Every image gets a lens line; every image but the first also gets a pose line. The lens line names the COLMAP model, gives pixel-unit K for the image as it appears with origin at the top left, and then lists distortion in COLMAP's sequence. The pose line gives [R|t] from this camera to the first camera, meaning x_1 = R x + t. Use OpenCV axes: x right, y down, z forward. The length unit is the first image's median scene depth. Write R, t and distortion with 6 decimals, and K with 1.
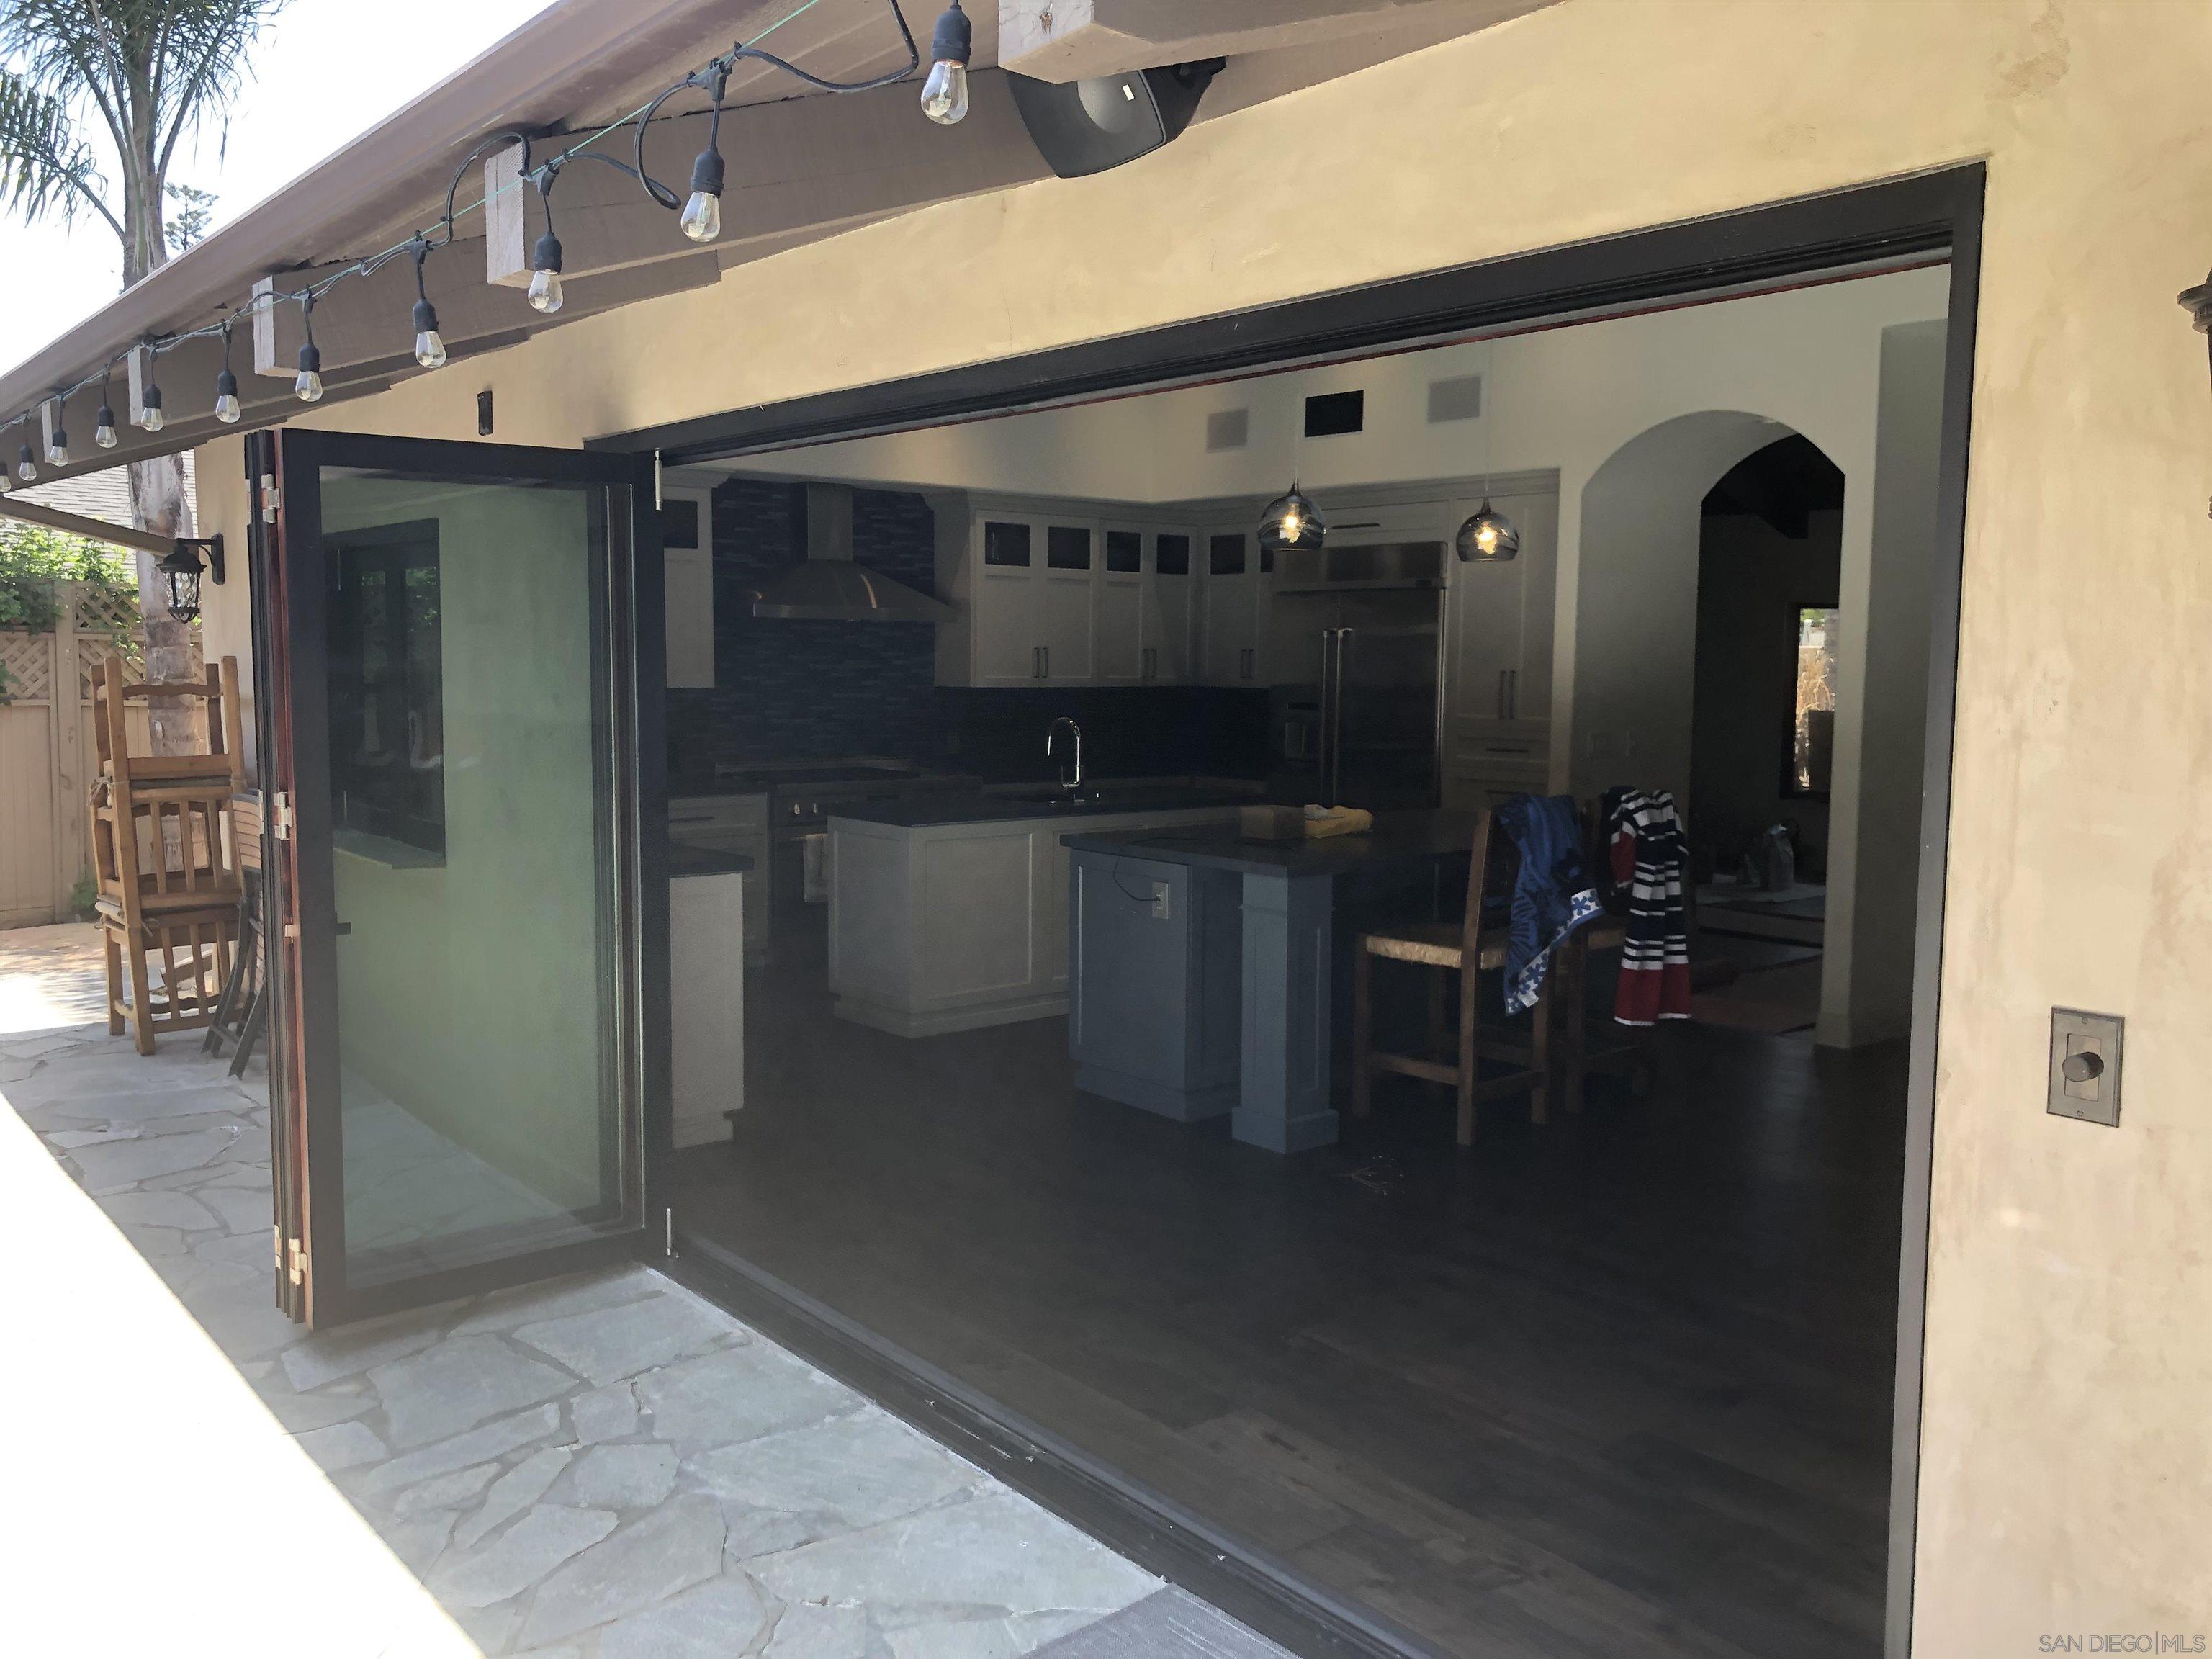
lens RADIAL K [[1786.0, 0, 1106.0], [0, 1786.0, 829.5], [0, 0, 1]] dist [0.026010, -0.004537]
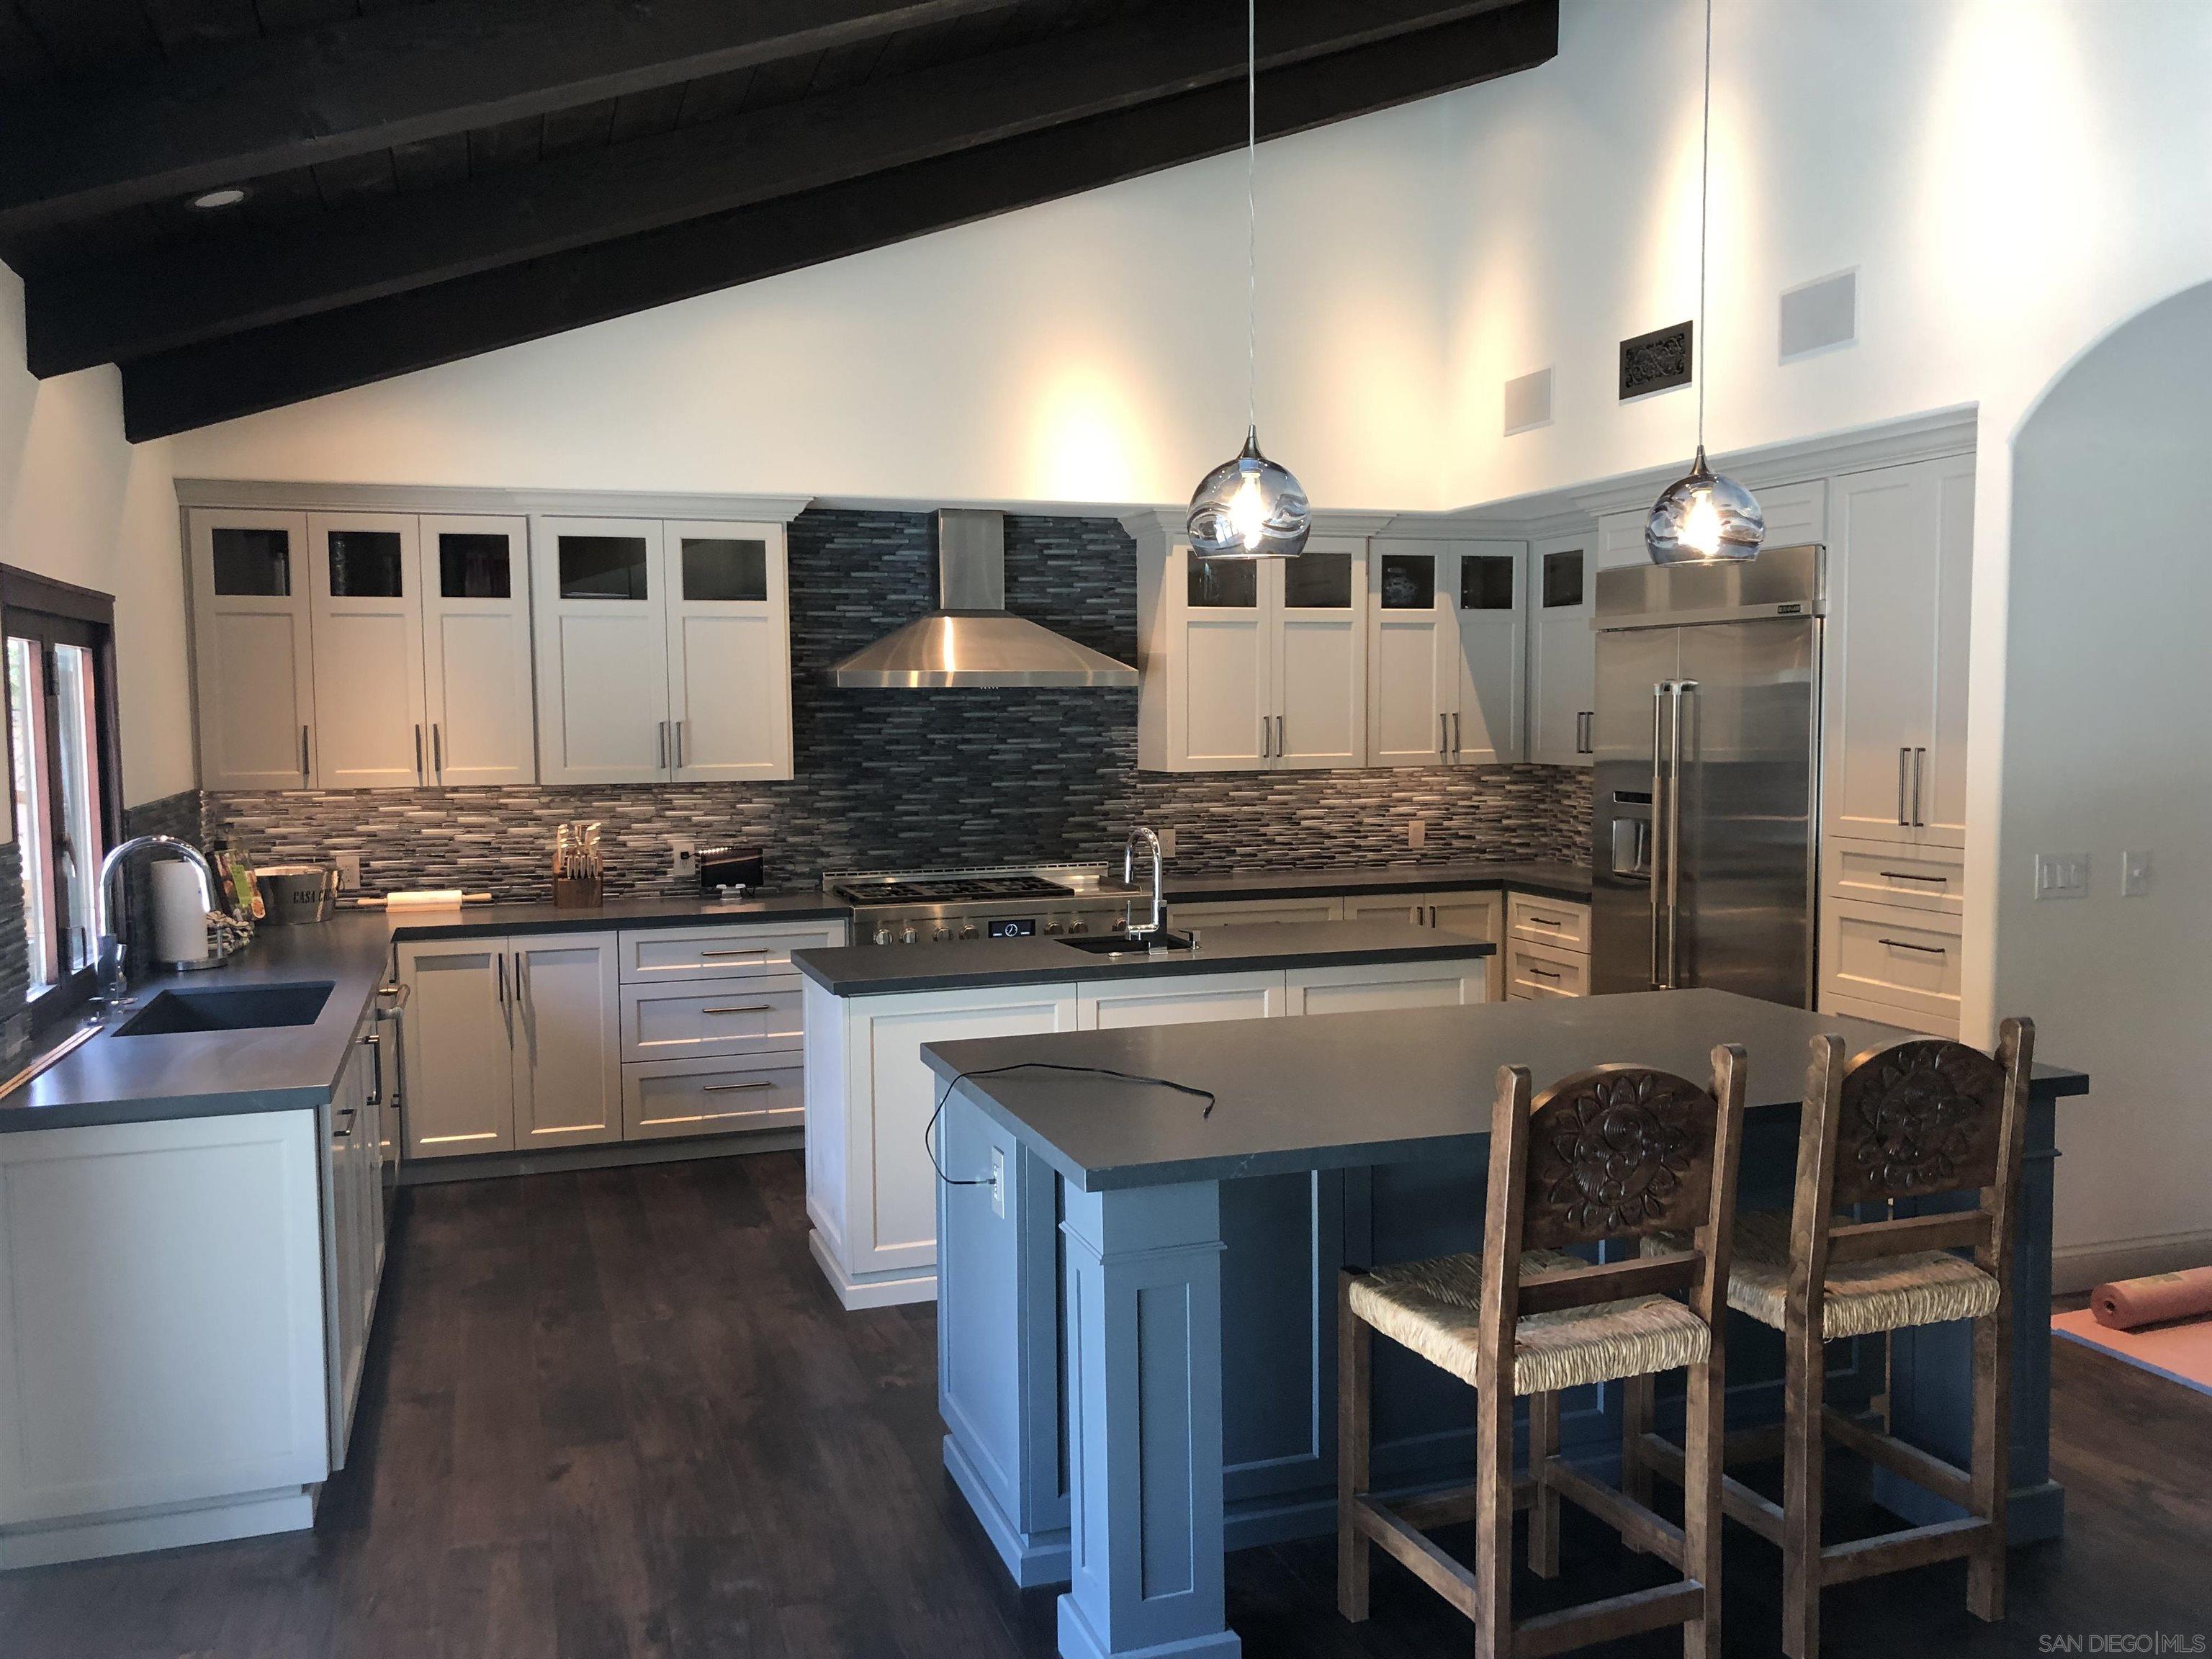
lens RADIAL K [[1786.0, 0, 1106.0], [0, 1786.0, 829.5], [0, 0, 1]] dist [0.026010, -0.004537]
pose [[0.934740, 0.005649, -0.355288, 0.174608], [-0.014878, 0.999619, -0.023248, -0.039988], [0.355021, 0.027017, 0.934468, 0.310061]]
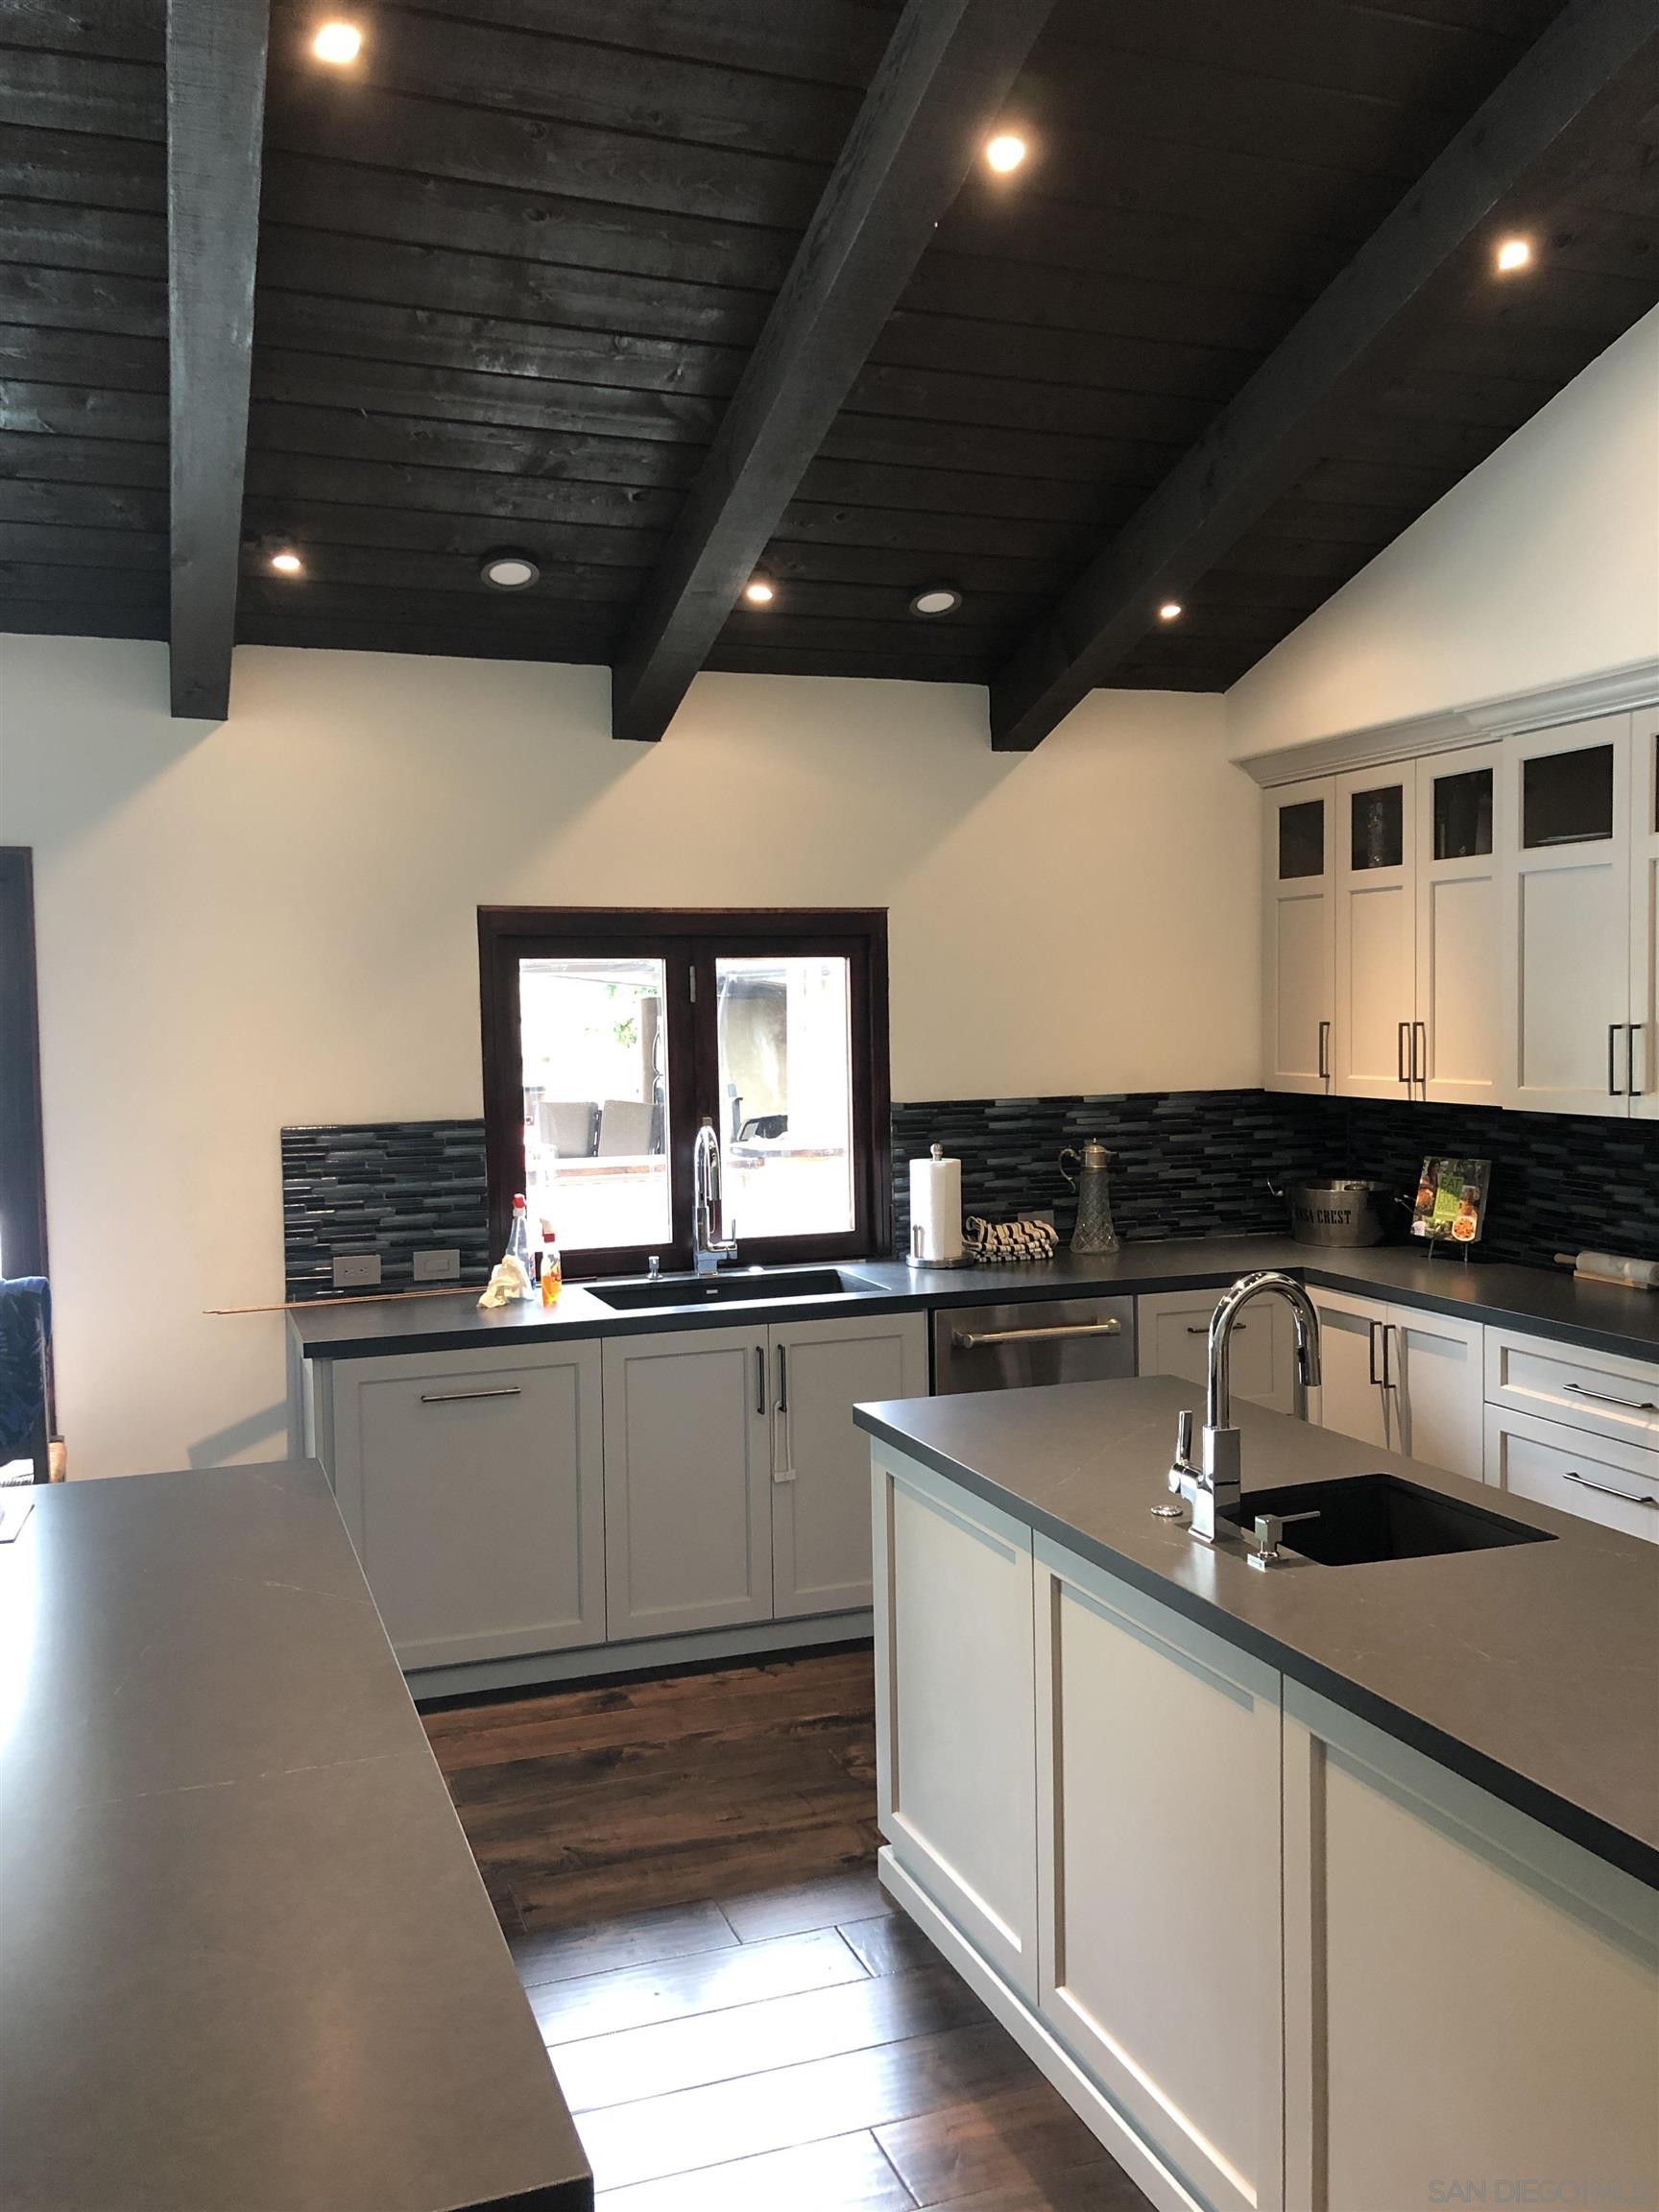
lens RADIAL K [[1786.0, 0, 829.5], [0, 1786.0, 1106.0], [0, 0, 1]] dist [0.026010, -0.004537]
pose [[-0.329166, 0.046174, -0.943142, 0.259859], [-0.077476, 0.994115, 0.075710, -0.094320], [0.941088, 0.097992, -0.323651, 0.867972]]
